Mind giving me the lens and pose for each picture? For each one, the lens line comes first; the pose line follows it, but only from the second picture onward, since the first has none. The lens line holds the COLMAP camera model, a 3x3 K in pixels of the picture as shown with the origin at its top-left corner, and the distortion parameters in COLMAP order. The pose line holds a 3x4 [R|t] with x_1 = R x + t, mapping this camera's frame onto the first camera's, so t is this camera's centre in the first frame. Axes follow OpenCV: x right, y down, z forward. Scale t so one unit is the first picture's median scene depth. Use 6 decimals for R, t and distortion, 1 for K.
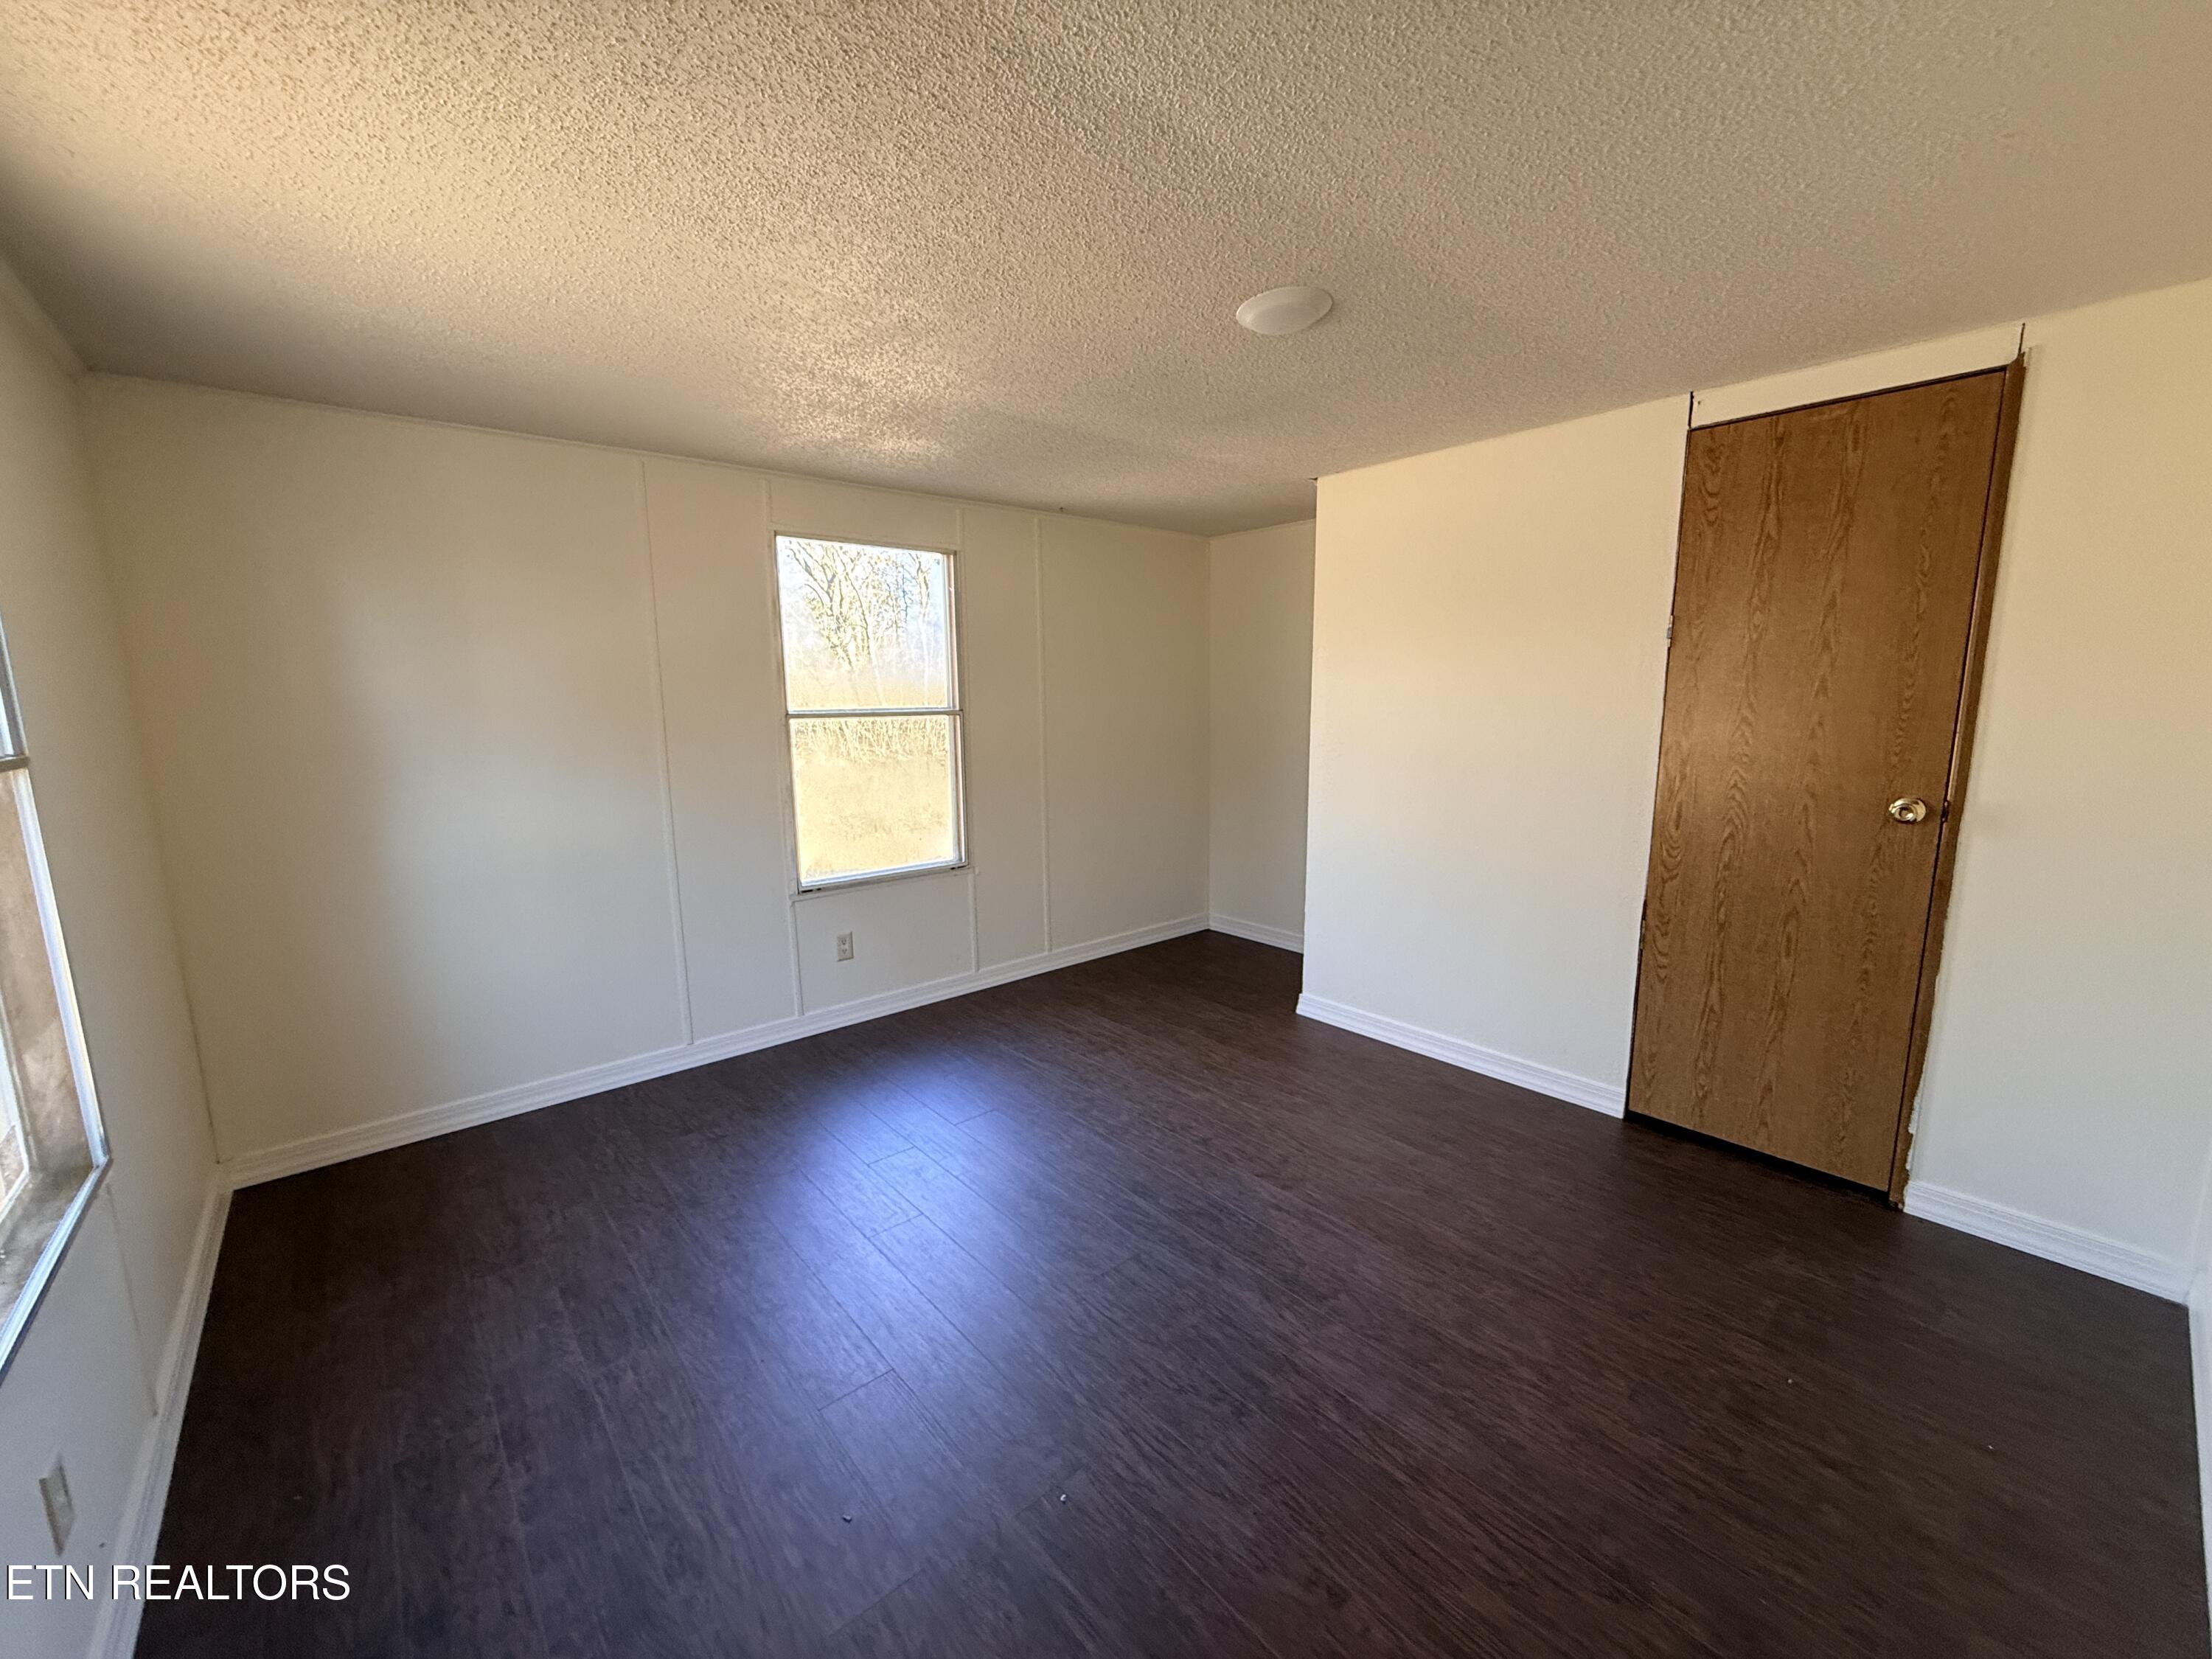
lens RADIAL K [[882.0, 0, 1102.3], [0, 882.0, 834.2], [0, 0, 1]] dist [-0.000530, -0.000343]
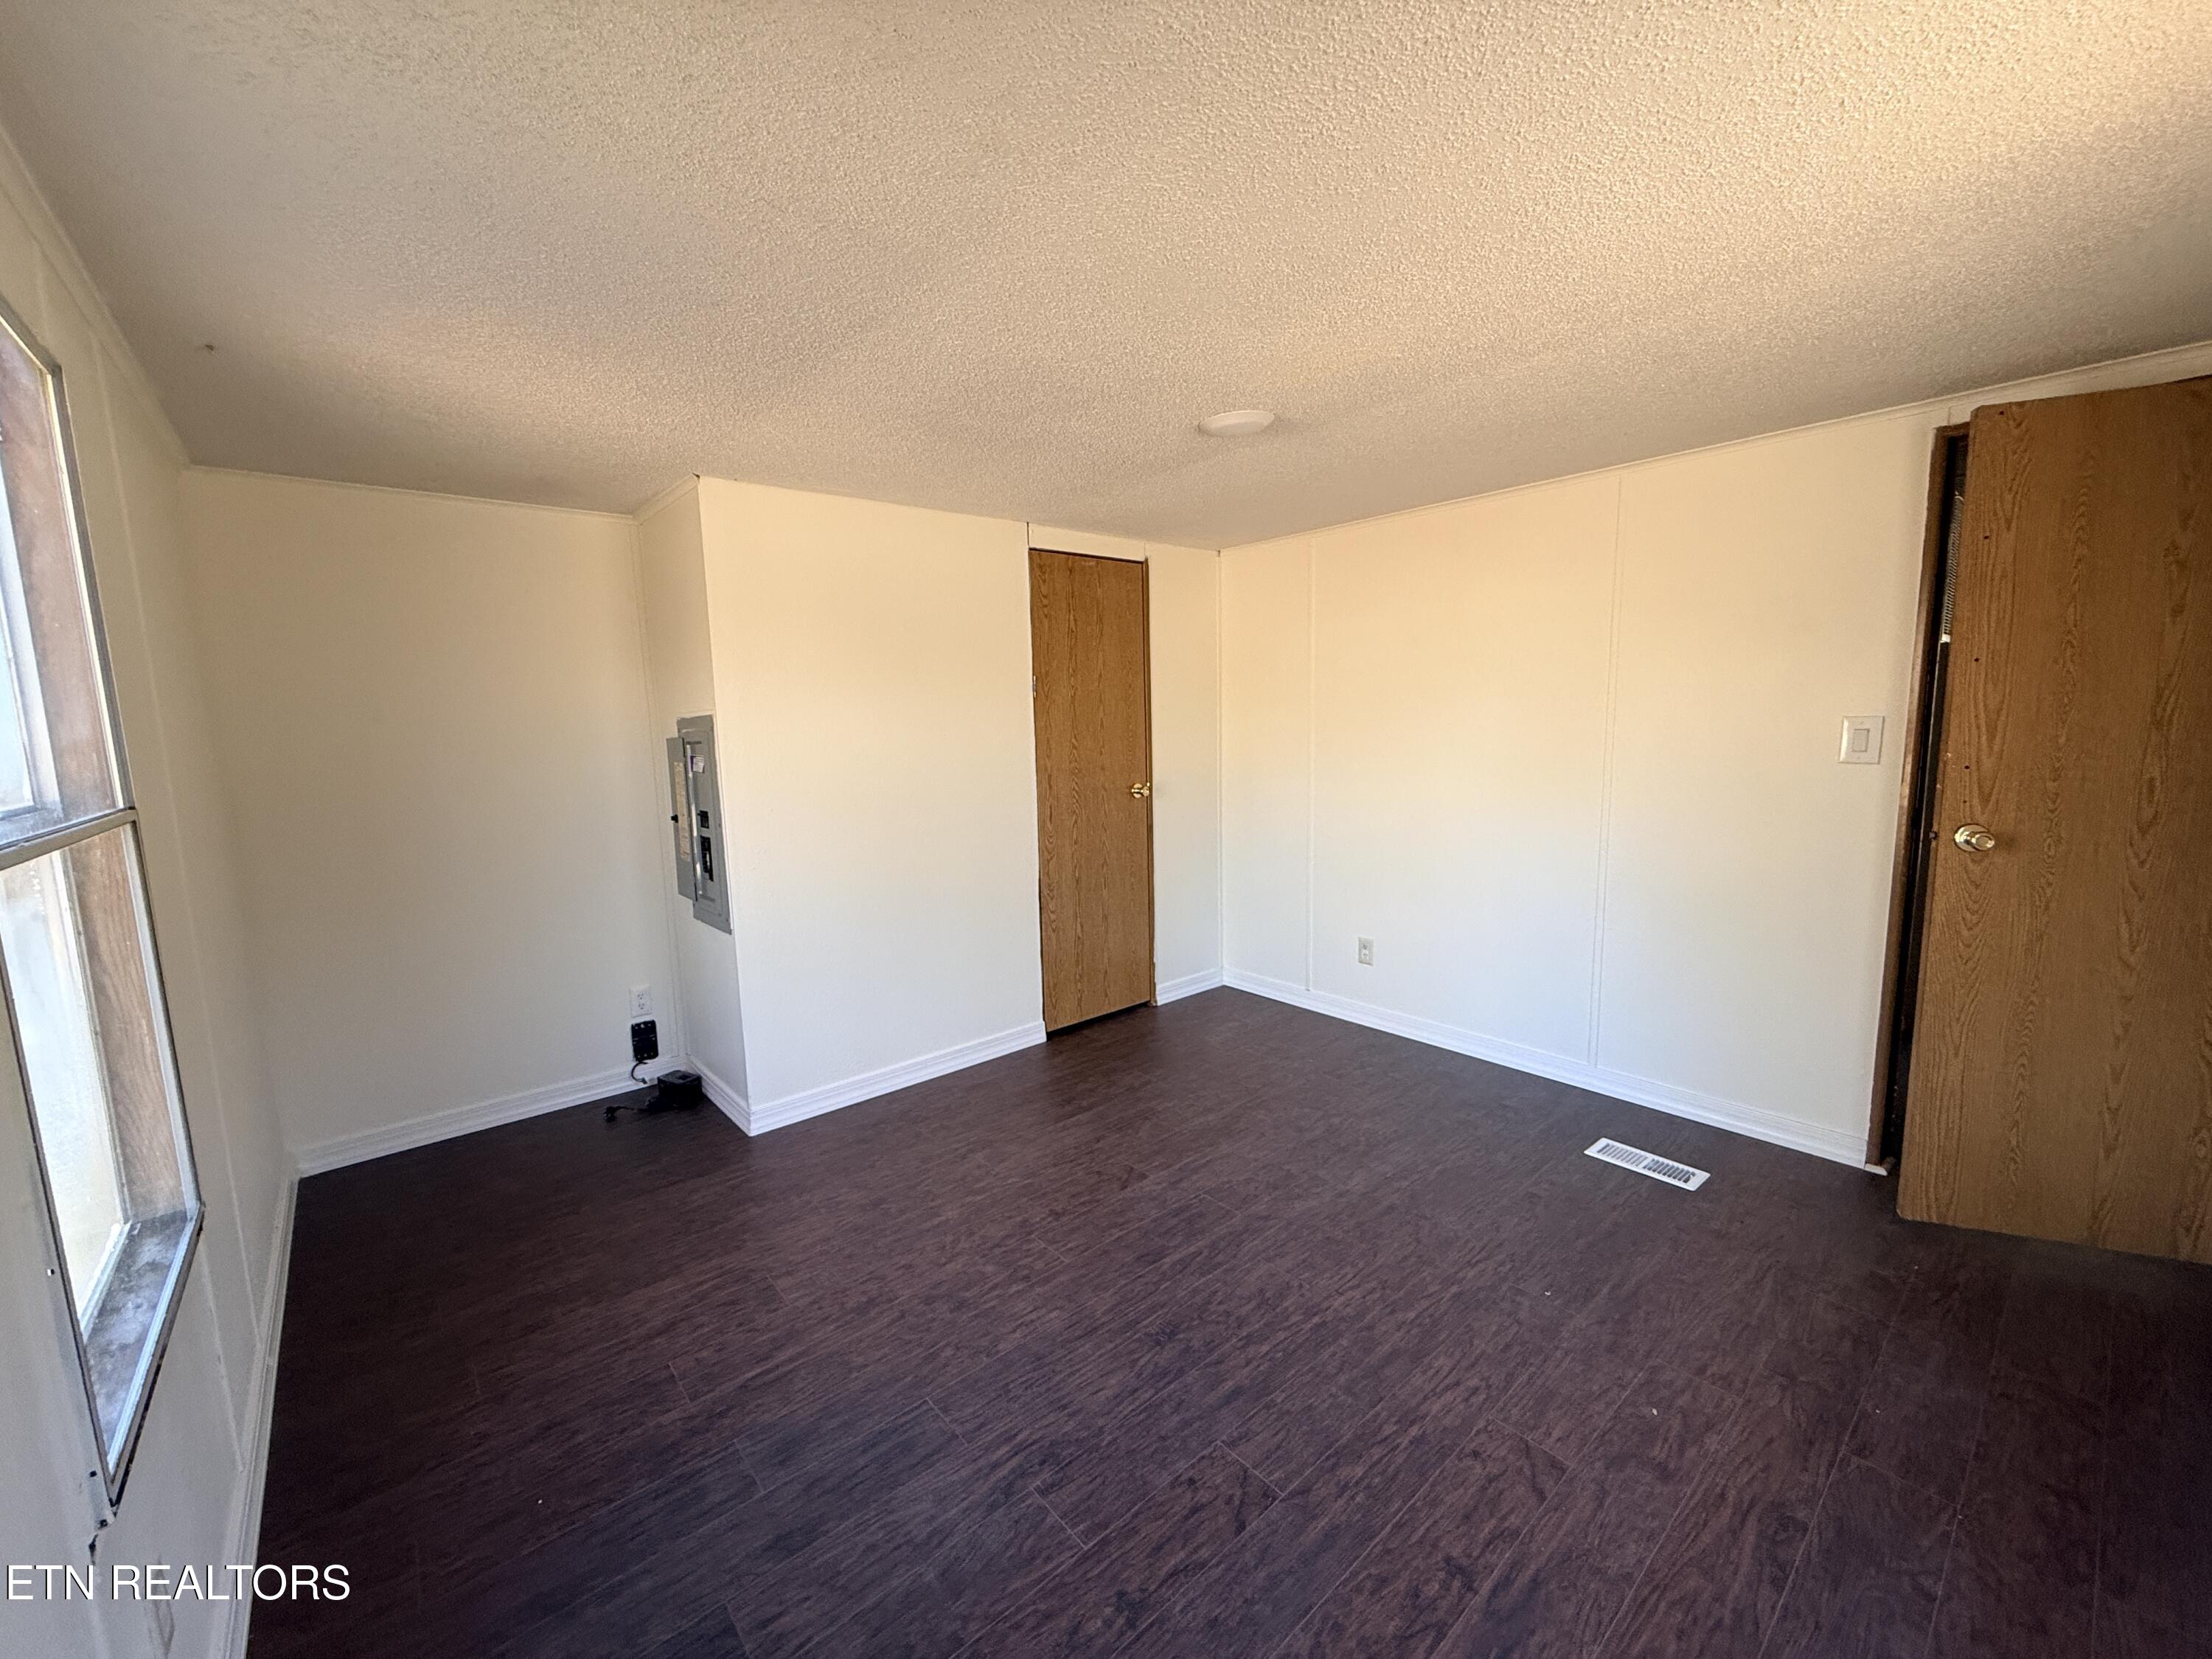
lens RADIAL K [[882.0, 0, 1102.3], [0, 882.0, 834.2], [0, 0, 1]] dist [-0.000530, -0.000343]
pose [[0.000209, -0.123022, 0.992404, -0.842821], [0.185480, 0.975188, 0.120849, -0.159470], [-0.982648, 0.184046, 0.023022, 0.961994]]
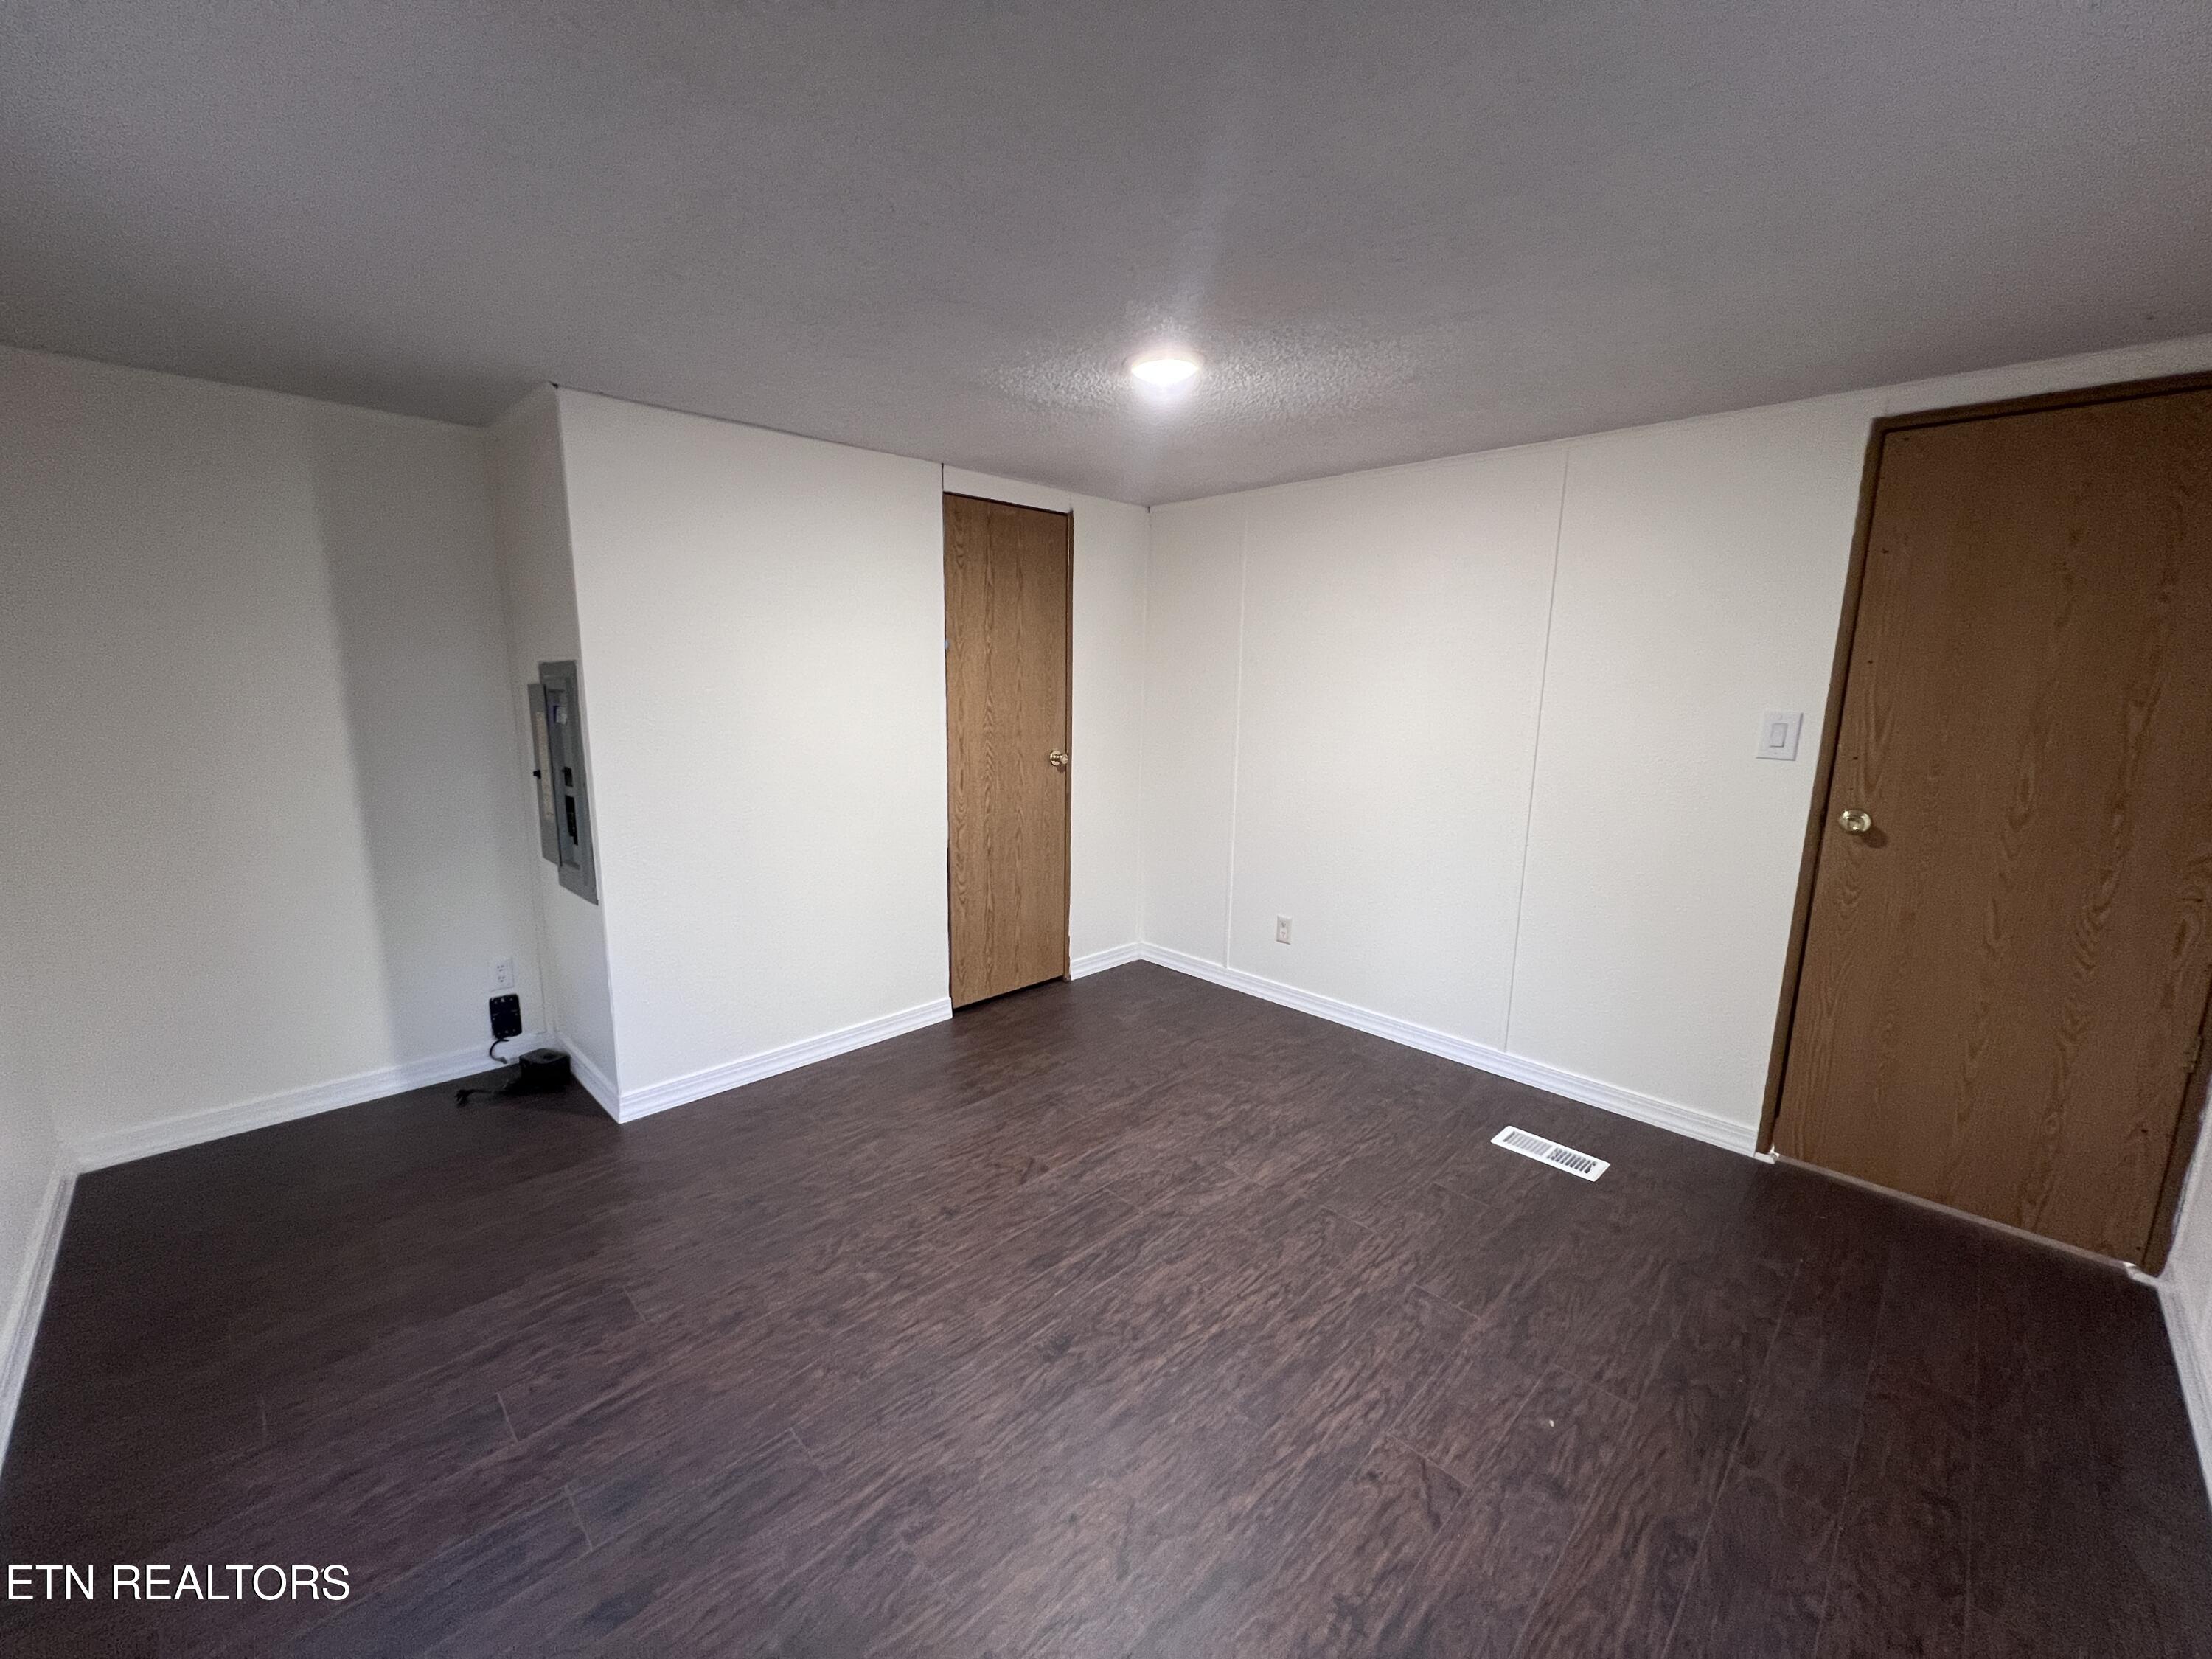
lens RADIAL K [[884.8, 0, 1105.2], [0, 884.8, 833.1], [0, 0, 1]] dist [-0.001897, 0.000292]
pose [[-0.078325, -0.168587, 0.982570, -0.770911], [0.146460, 0.972958, 0.178613, -0.164741], [-0.986111, 0.157897, -0.051516, 0.934962]]
